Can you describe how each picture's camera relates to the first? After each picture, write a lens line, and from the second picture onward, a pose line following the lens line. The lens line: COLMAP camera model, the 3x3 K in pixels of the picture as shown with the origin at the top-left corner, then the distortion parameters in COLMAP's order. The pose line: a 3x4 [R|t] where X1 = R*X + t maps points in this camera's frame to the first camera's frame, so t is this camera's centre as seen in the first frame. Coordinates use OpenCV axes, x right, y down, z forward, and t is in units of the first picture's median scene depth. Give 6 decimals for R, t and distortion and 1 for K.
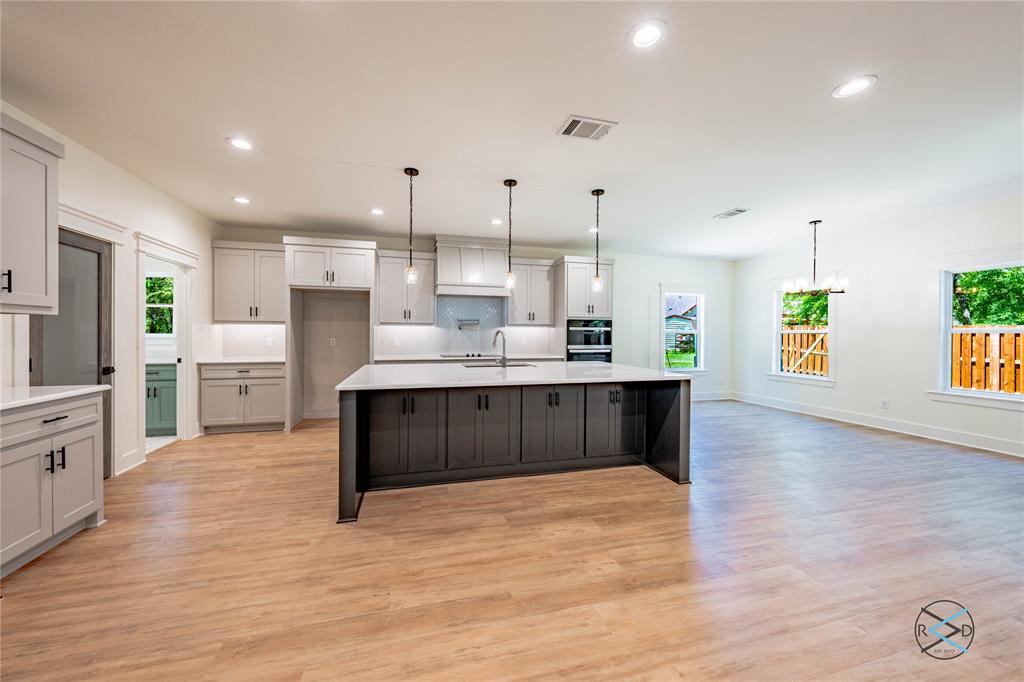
lens RADIAL K [[358.4, 0, 503.0], [0, 358.4, 337.6], [0, 0, 1]] dist [-0.002263, -0.000258]
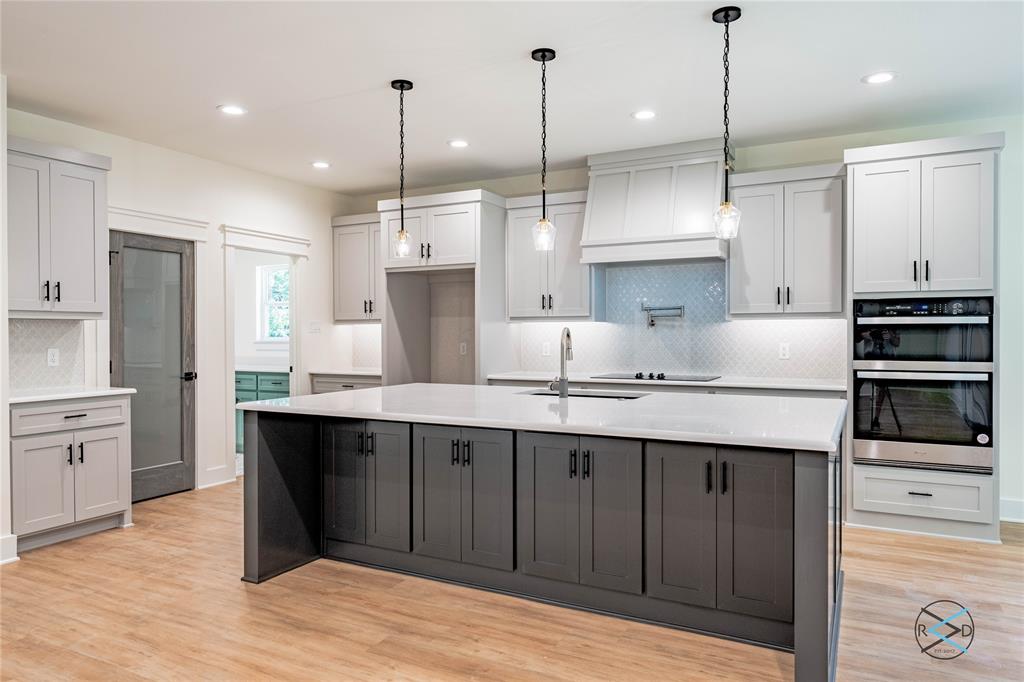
lens RADIAL K [[687.7, 0, 508.4], [0, 687.7, 342.8], [0, 0, 1]] dist [0.004779, 0.000594]
pose [[0.738805, 0.002158, -0.673916, 0.719052], [-0.001513, 0.999998, 0.001544, -0.000313], [0.673918, -0.000121, 0.738806, 0.210827]]
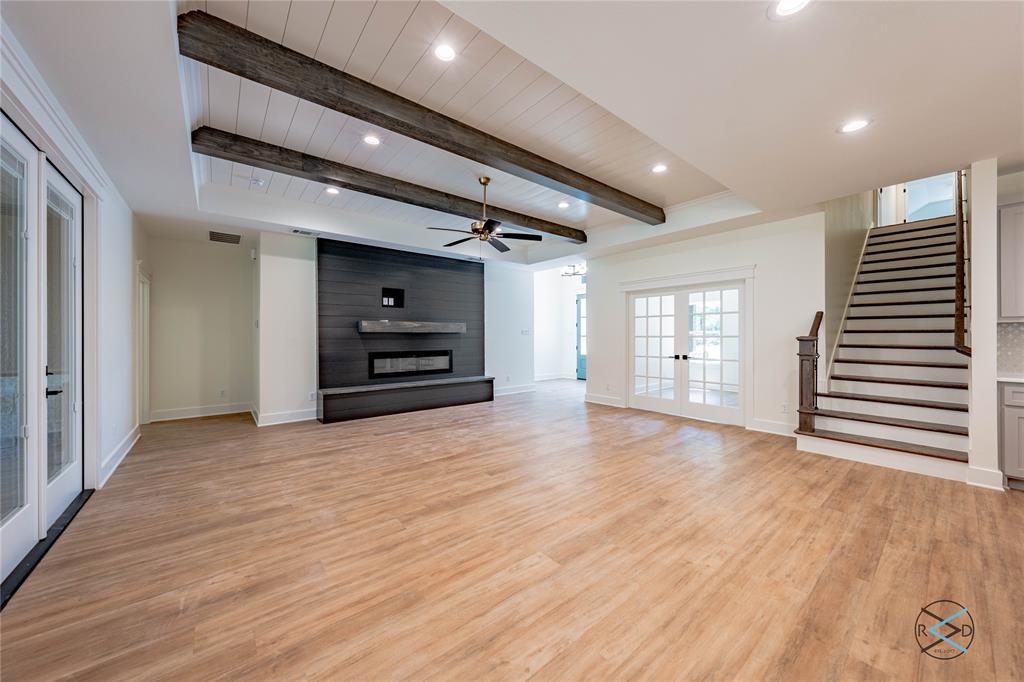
lens RADIAL K [[358.4, 0, 516.6], [0, 358.4, 334.0], [0, 0, 1]] dist [-0.002263, -0.000258]
pose [[-0.903198, -0.006872, -0.429170, 0.752188], [-0.009387, 0.999949, 0.003744, -0.000199], [0.429122, 0.007410, -0.903216, 0.809224]]
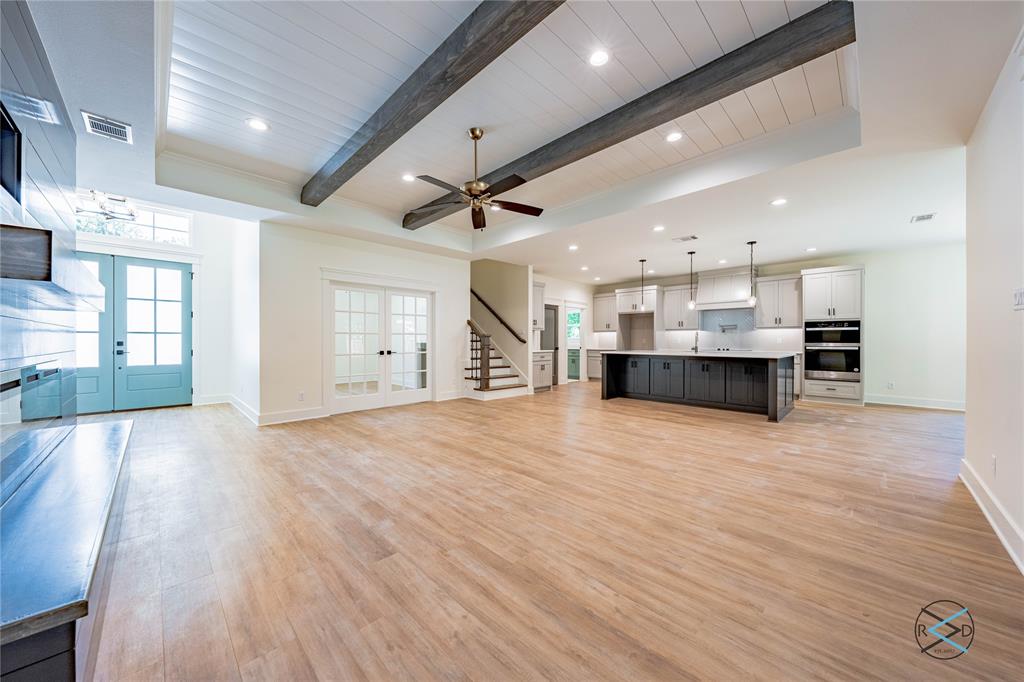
lens RADIAL K [[358.4, 0, 507.3], [0, 358.4, 341.0], [0, 0, 1]] dist [-0.002263, -0.000258]
pose [[0.493385, -0.004477, -0.869800, 1.244799], [-0.010691, 0.999880, -0.011210, 0.064583], [0.869745, 0.014830, 0.493278, -0.807089]]
